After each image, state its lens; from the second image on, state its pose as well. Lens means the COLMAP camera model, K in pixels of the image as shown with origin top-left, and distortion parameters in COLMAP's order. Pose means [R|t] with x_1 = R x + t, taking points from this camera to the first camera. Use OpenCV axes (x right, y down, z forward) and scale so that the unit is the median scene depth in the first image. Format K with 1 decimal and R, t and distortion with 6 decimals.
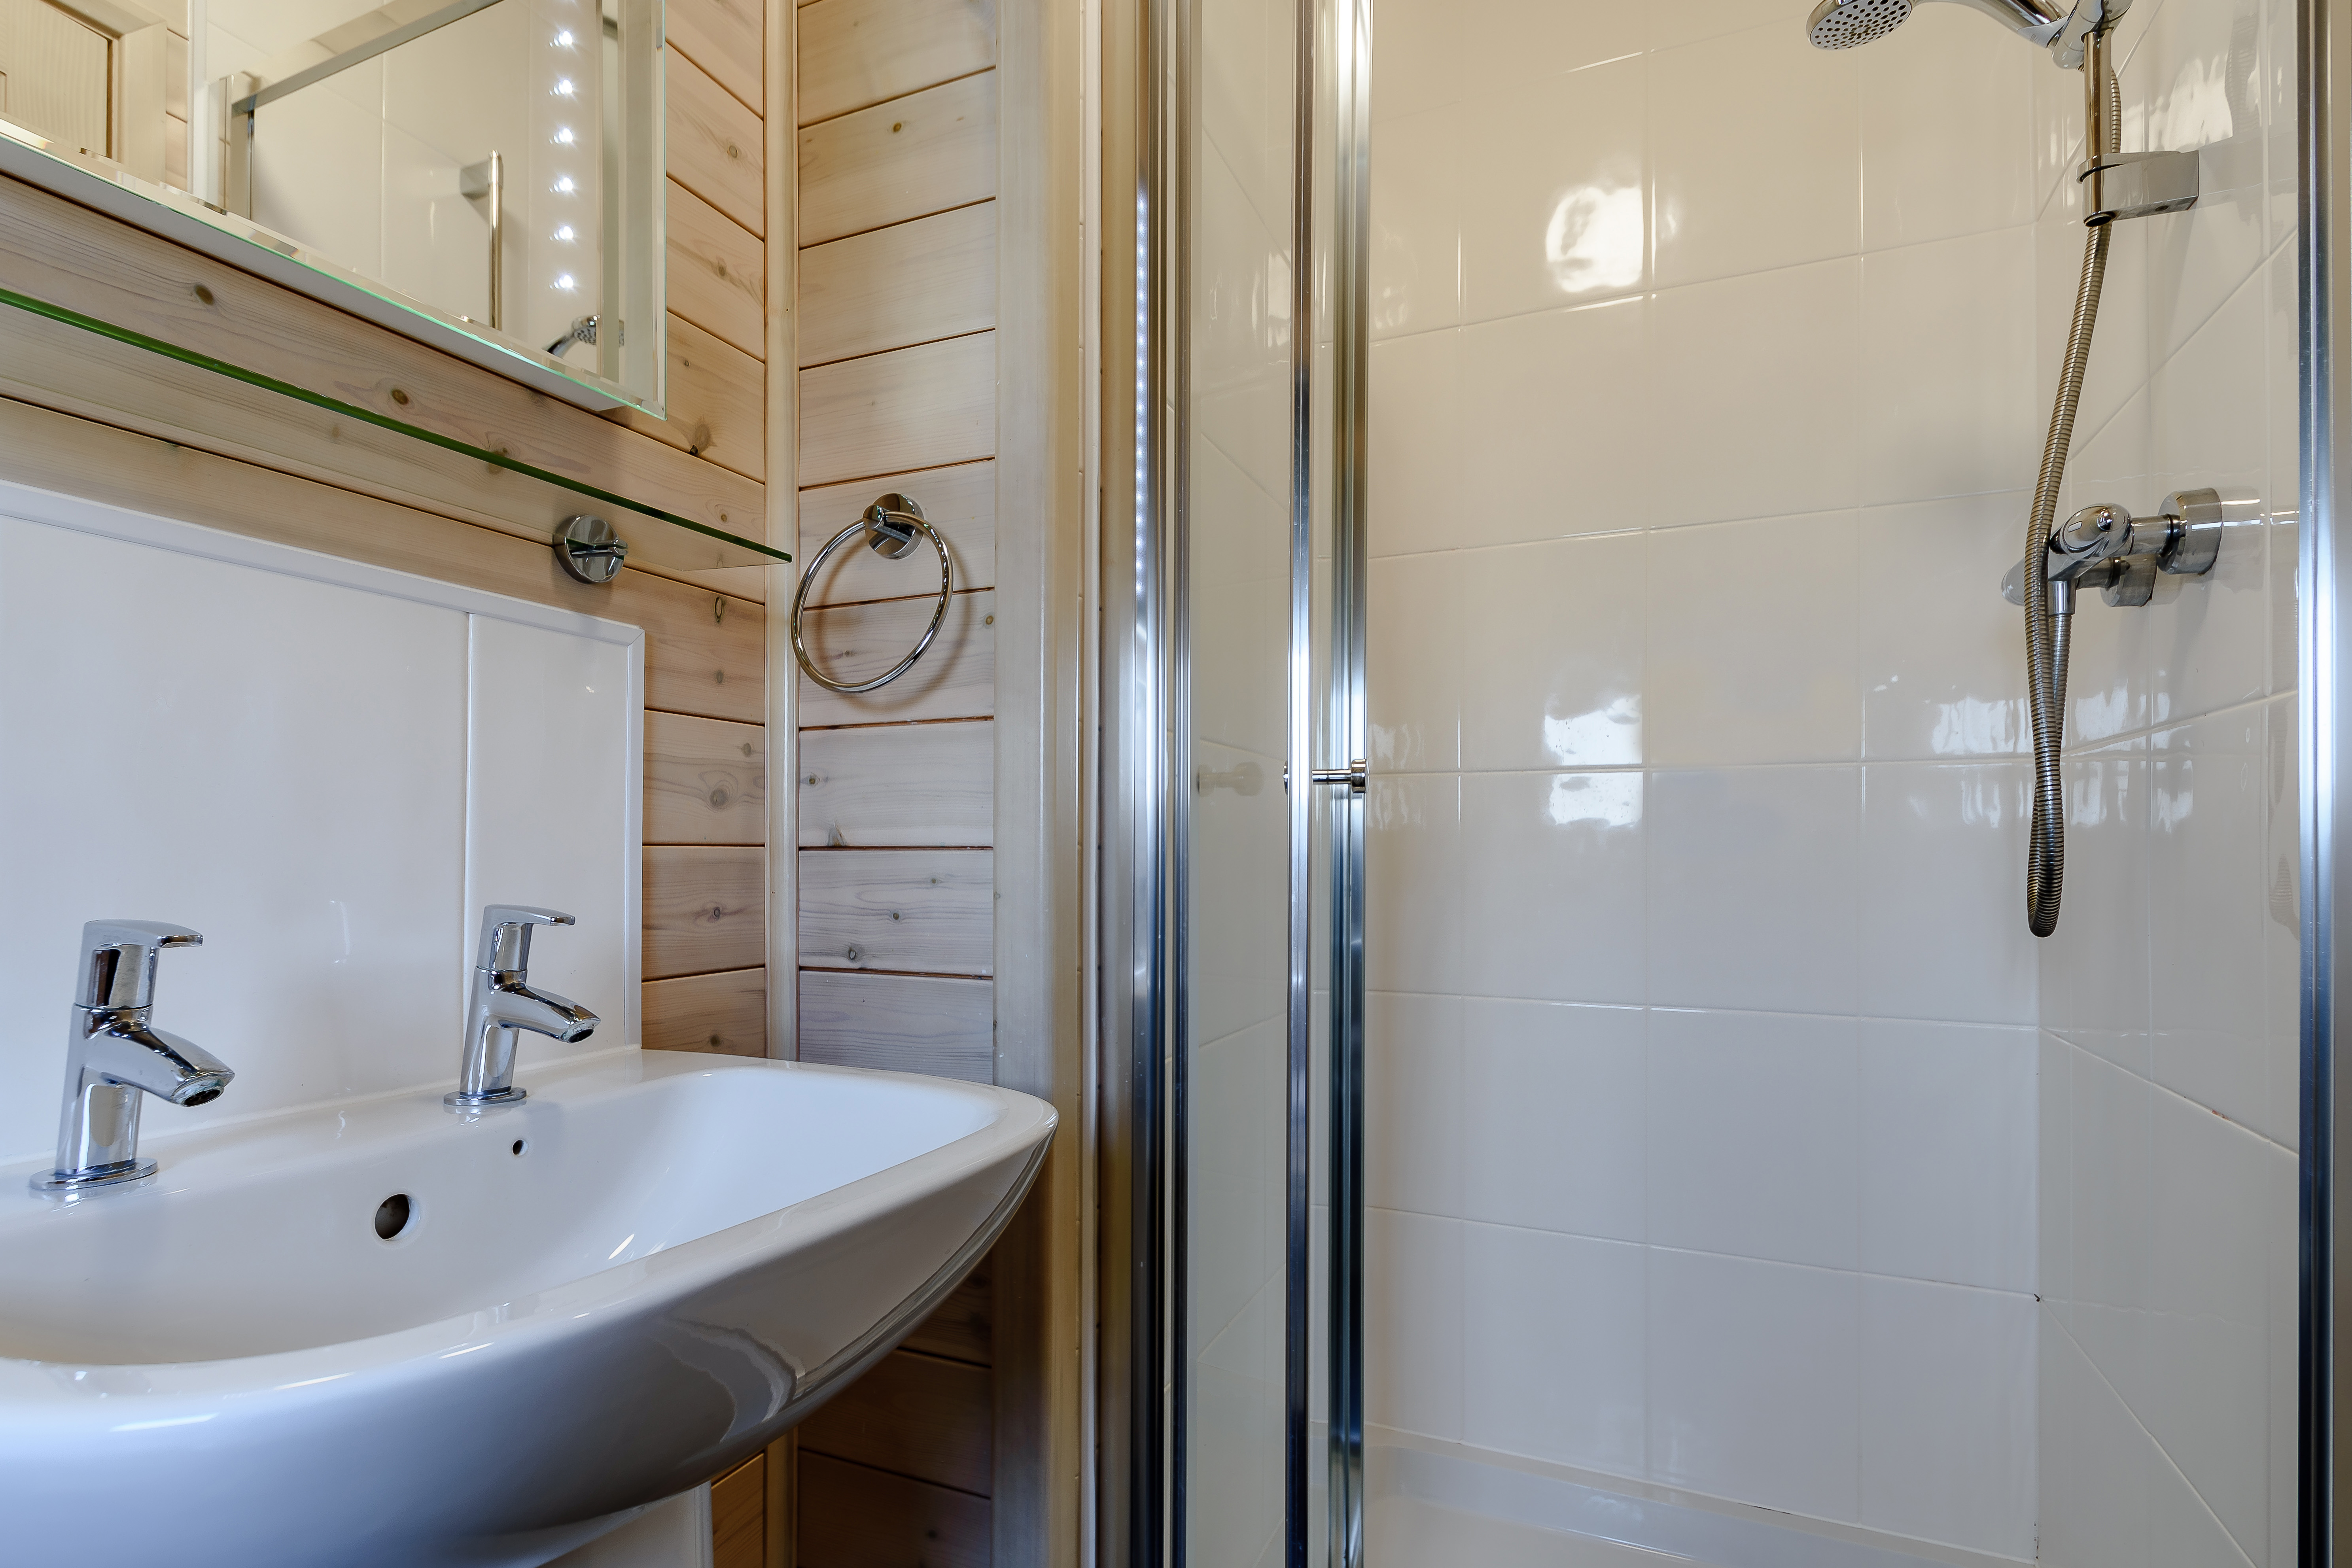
lens RADIAL K [[1174.3, 0, 1174.6], [0, 1174.3, 845.0], [0, 0, 1]] dist [0.000554, -0.000610]
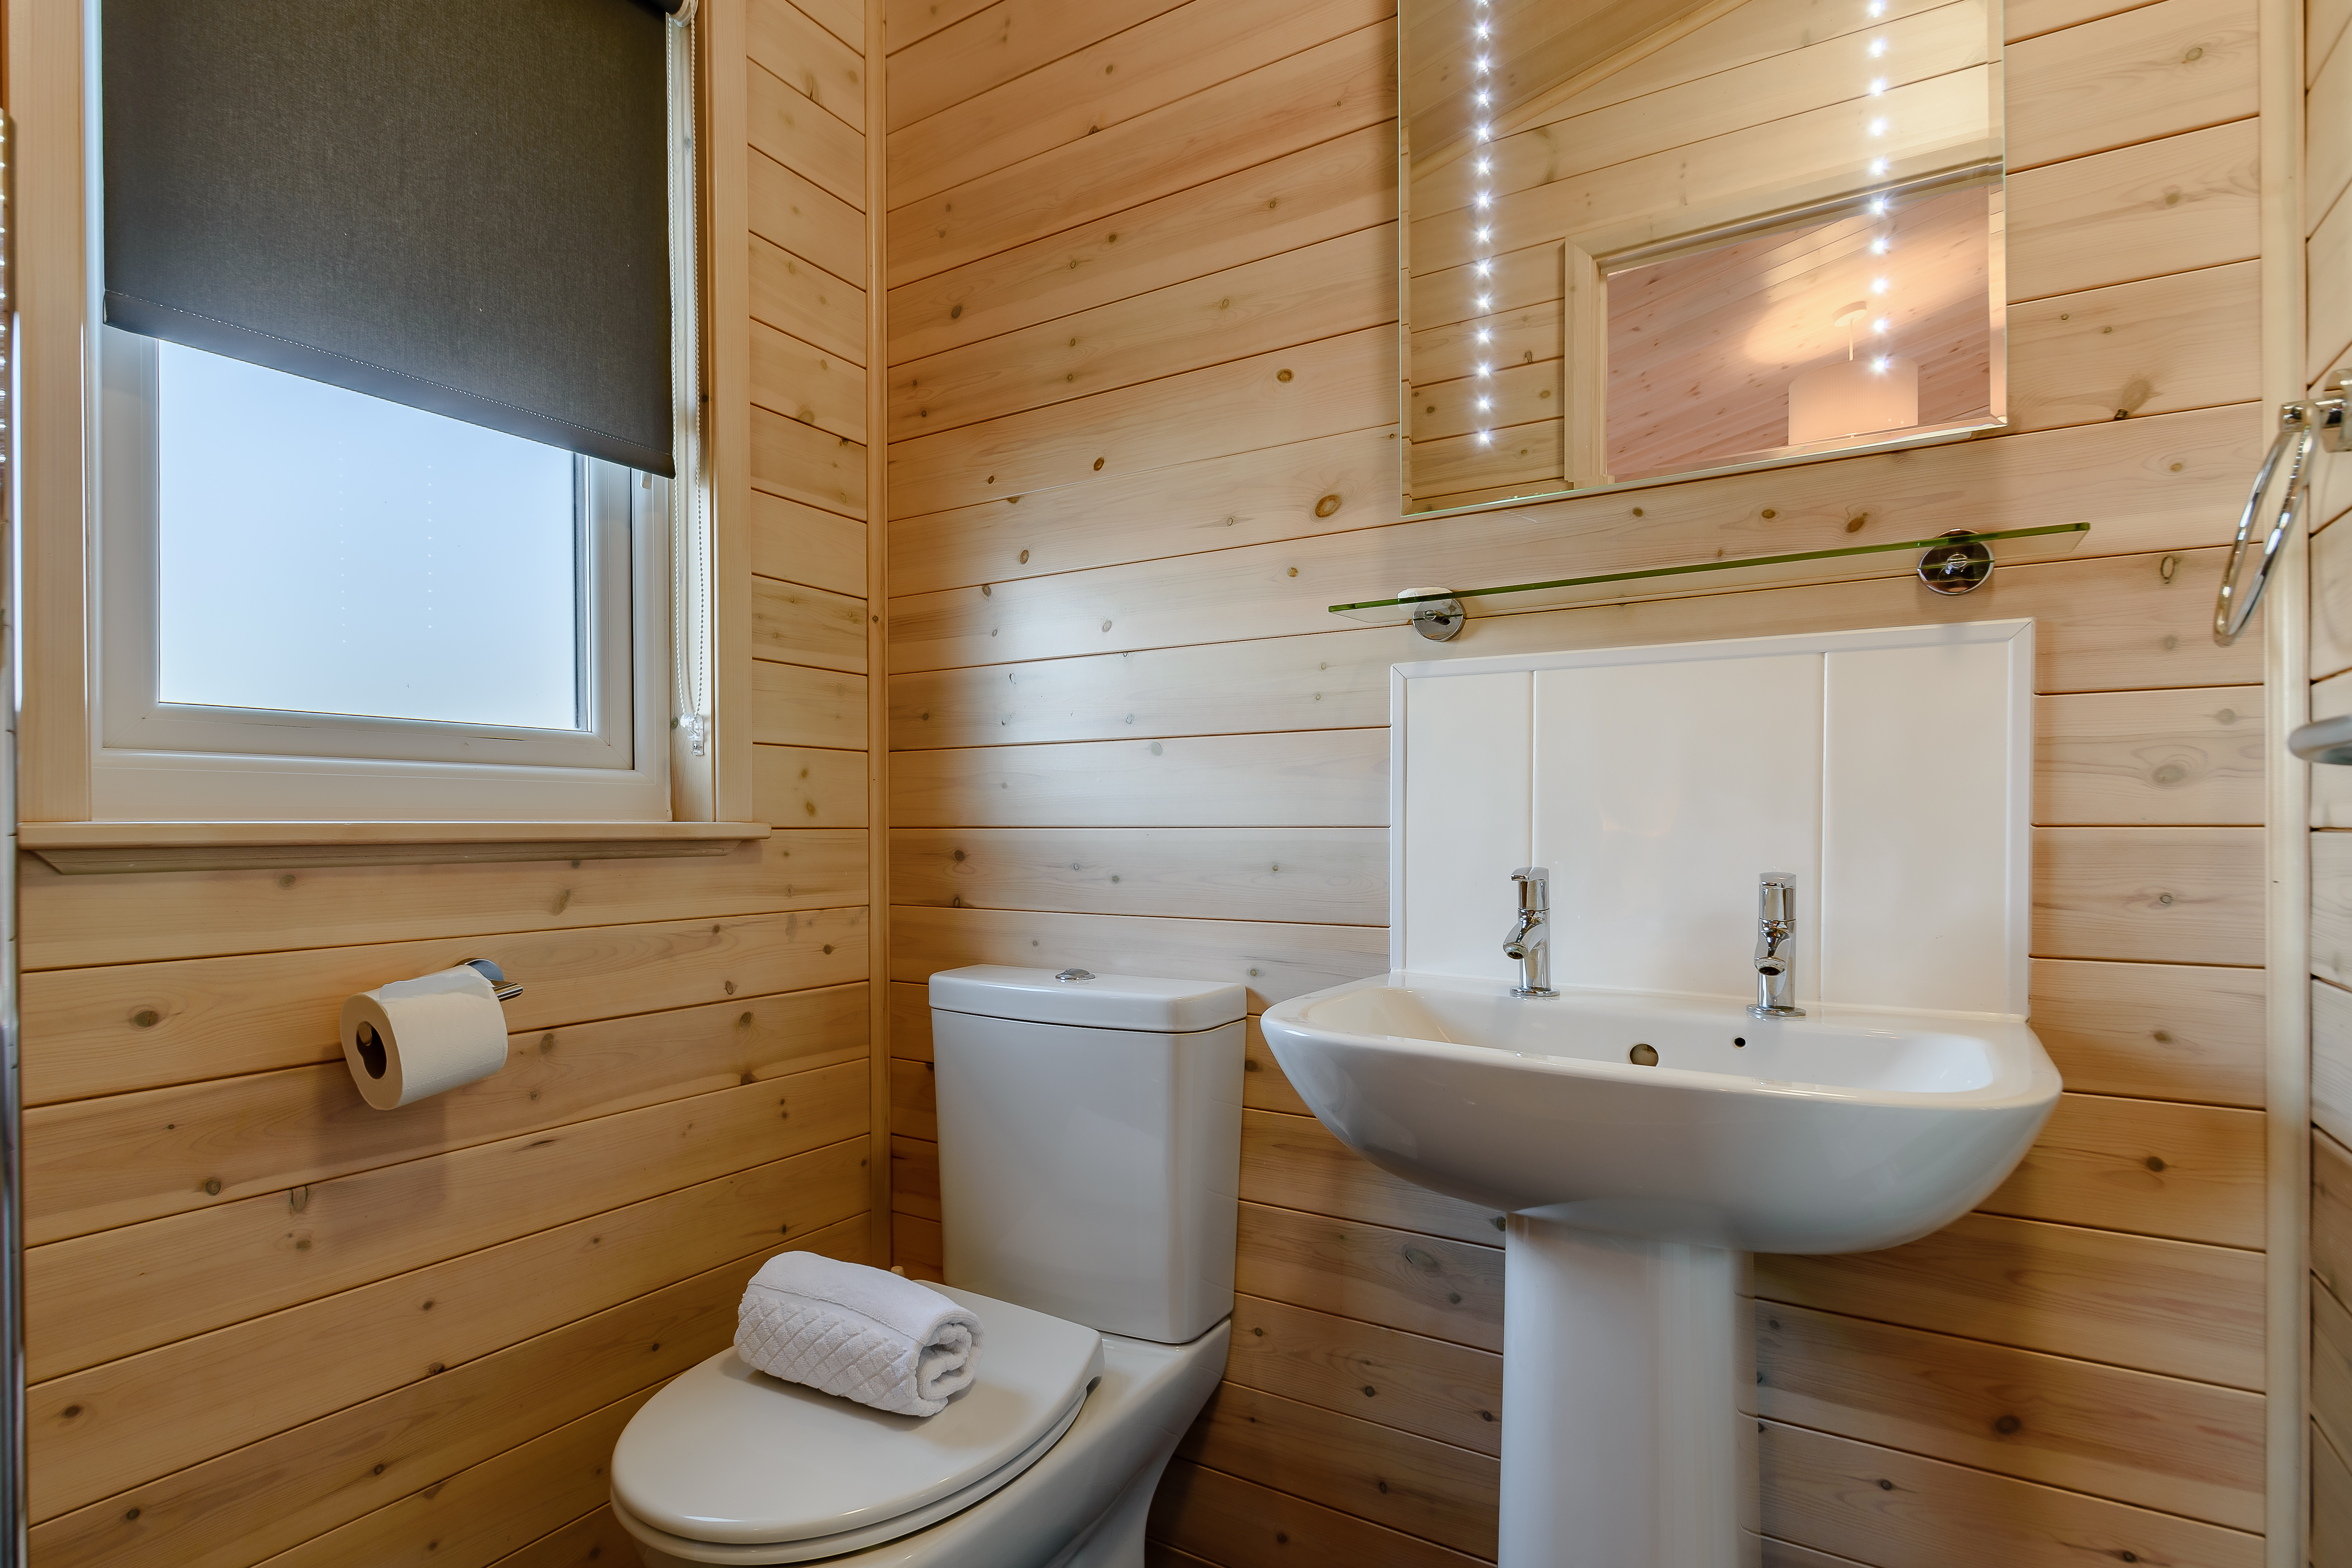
lens RADIAL K [[1174.3, 0, 1174.6], [0, 1174.3, 845.0], [0, 0, 1]] dist [0.000554, -0.000610]
pose [[-0.132476, 0.012594, -0.991106, 0.642774], [0.004628, 0.999916, 0.012087, 0.000271], [0.991175, -0.002986, -0.132523, 0.358046]]
